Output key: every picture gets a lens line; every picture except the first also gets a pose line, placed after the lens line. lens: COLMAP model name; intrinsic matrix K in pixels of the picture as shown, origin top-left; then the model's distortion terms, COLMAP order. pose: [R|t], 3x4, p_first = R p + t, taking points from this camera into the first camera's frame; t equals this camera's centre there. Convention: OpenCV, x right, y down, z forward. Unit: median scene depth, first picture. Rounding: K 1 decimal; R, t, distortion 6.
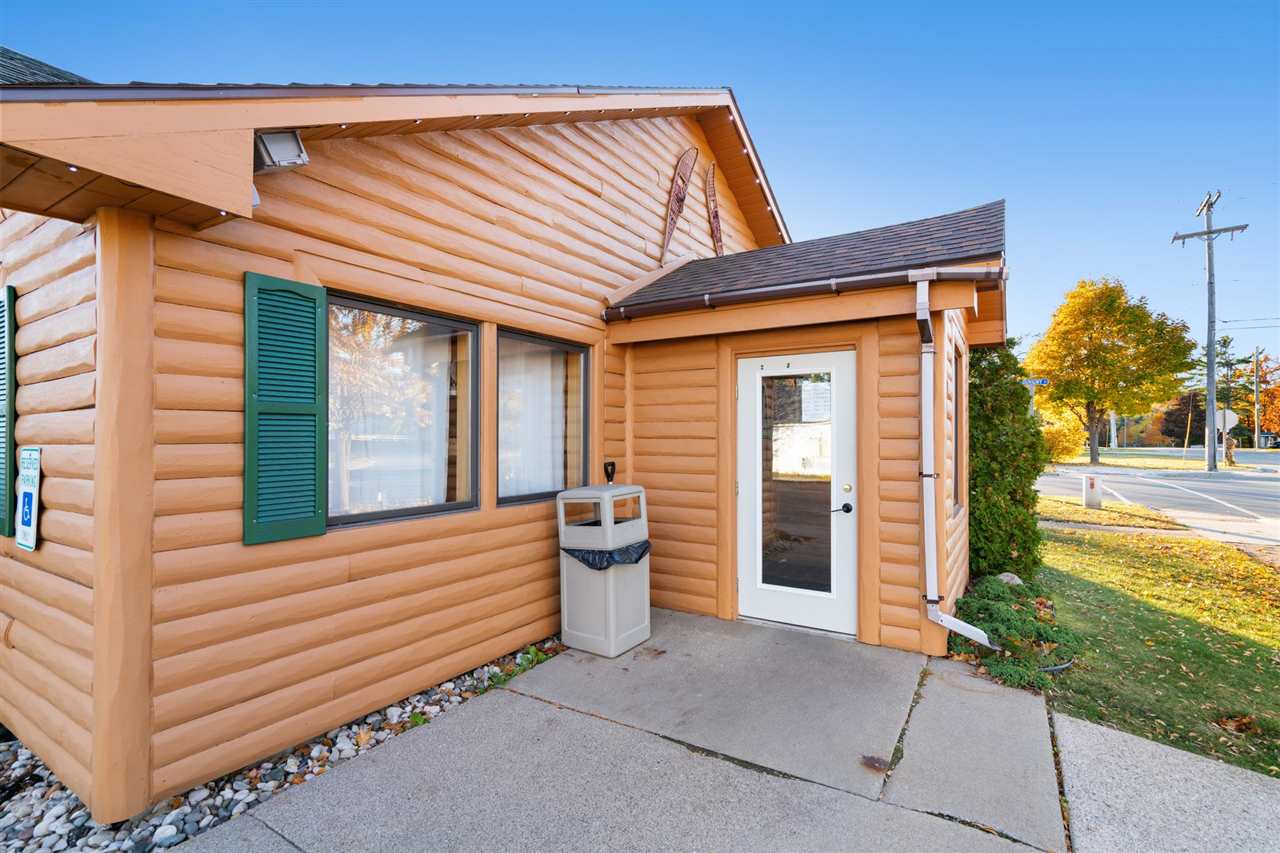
lens RADIAL K [[577.8, 0, 640.9], [0, 577.8, 436.9], [0, 0, 1]] dist [-0.001061, 0.000475]
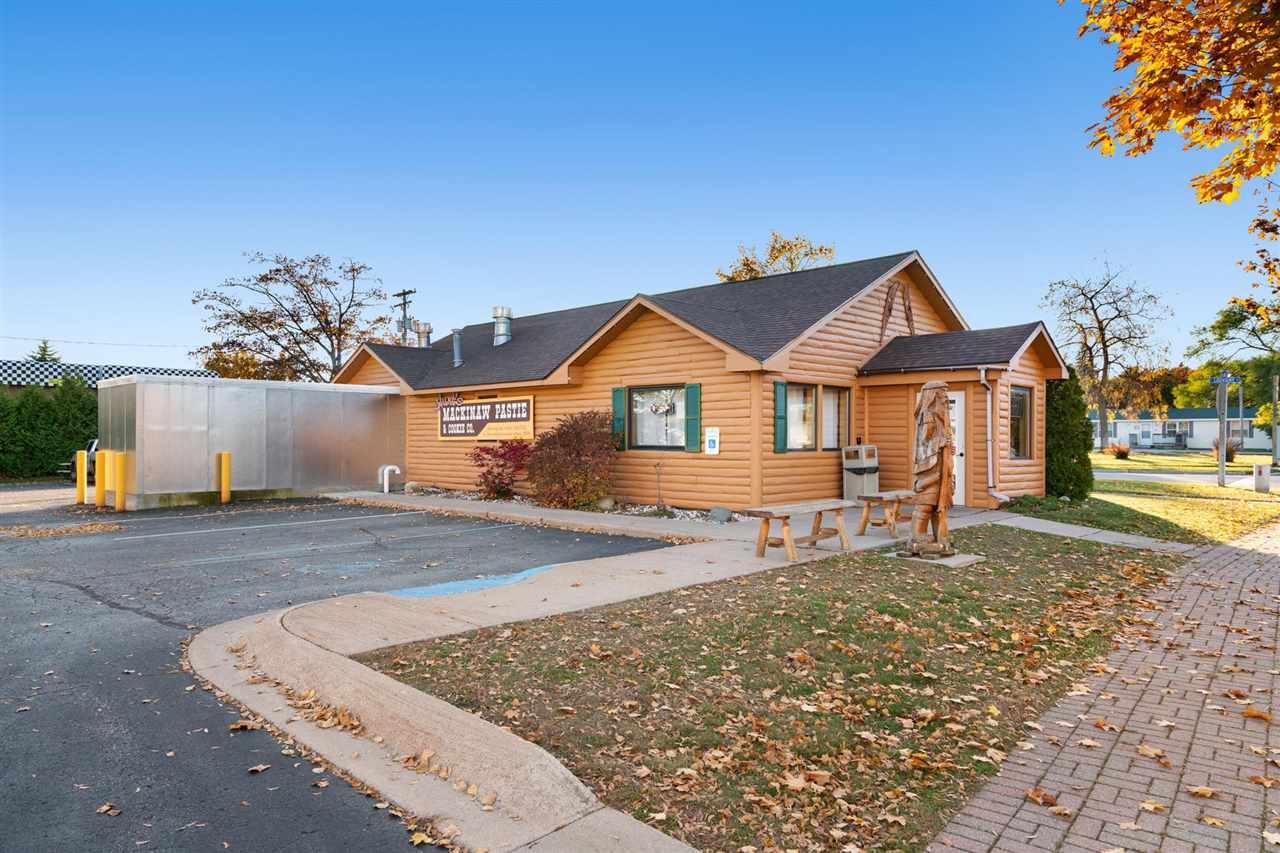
lens RADIAL K [[821.2, 0, 640.5], [0, 821.2, 431.8], [0, 0, 1]] dist [0.018387, -0.004037]
pose [[0.978568, 0.001705, -0.205918, -0.238630], [-0.002911, 0.999980, -0.005553, 0.043839], [0.205904, 0.006033, 0.978554, -2.473515]]
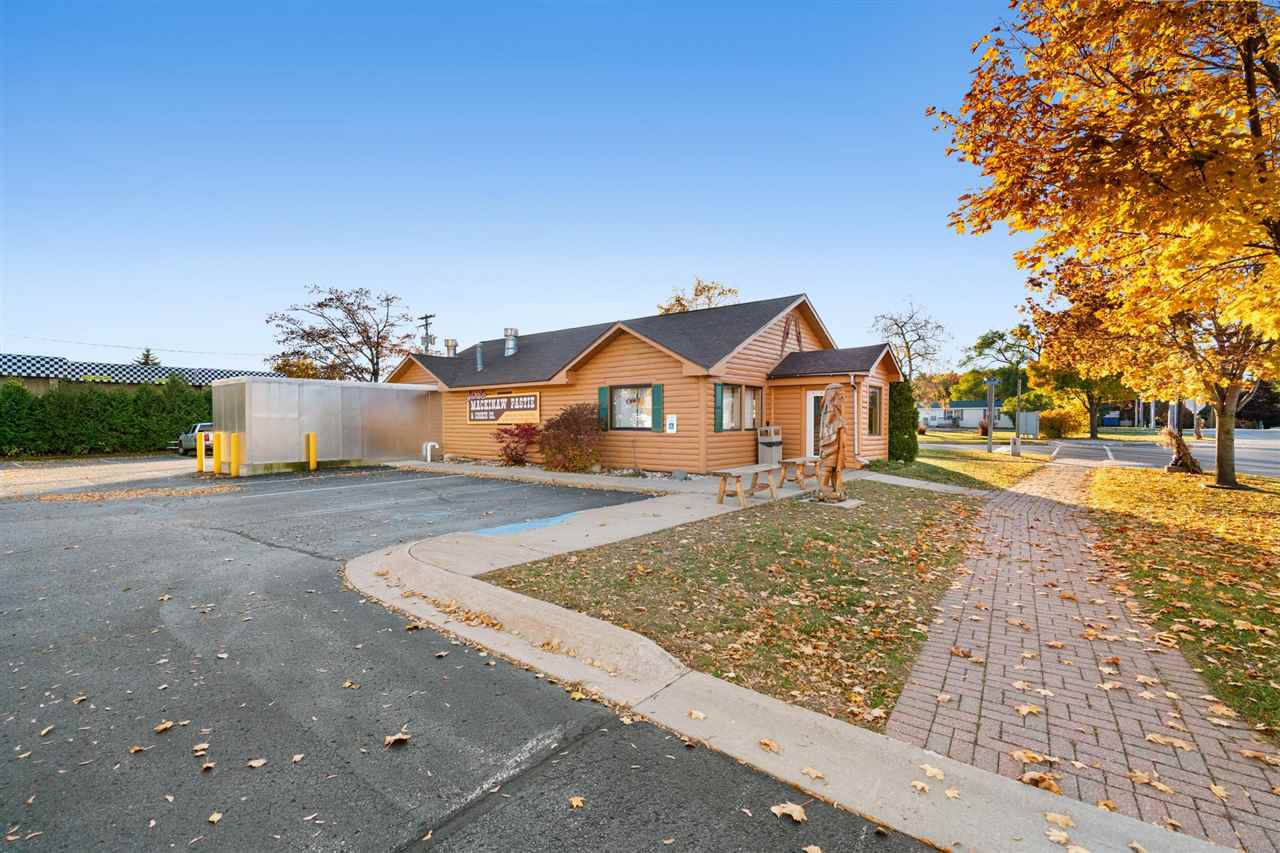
lens RADIAL K [[577.8, 0, 640.9], [0, 577.8, 436.9], [0, 0, 1]] dist [-0.001061, 0.000475]
pose [[0.993007, 0.003860, -0.117993, -0.404437], [-0.000441, 0.999580, 0.028988, 0.039199], [0.118056, -0.028733, 0.992591, -2.527458]]
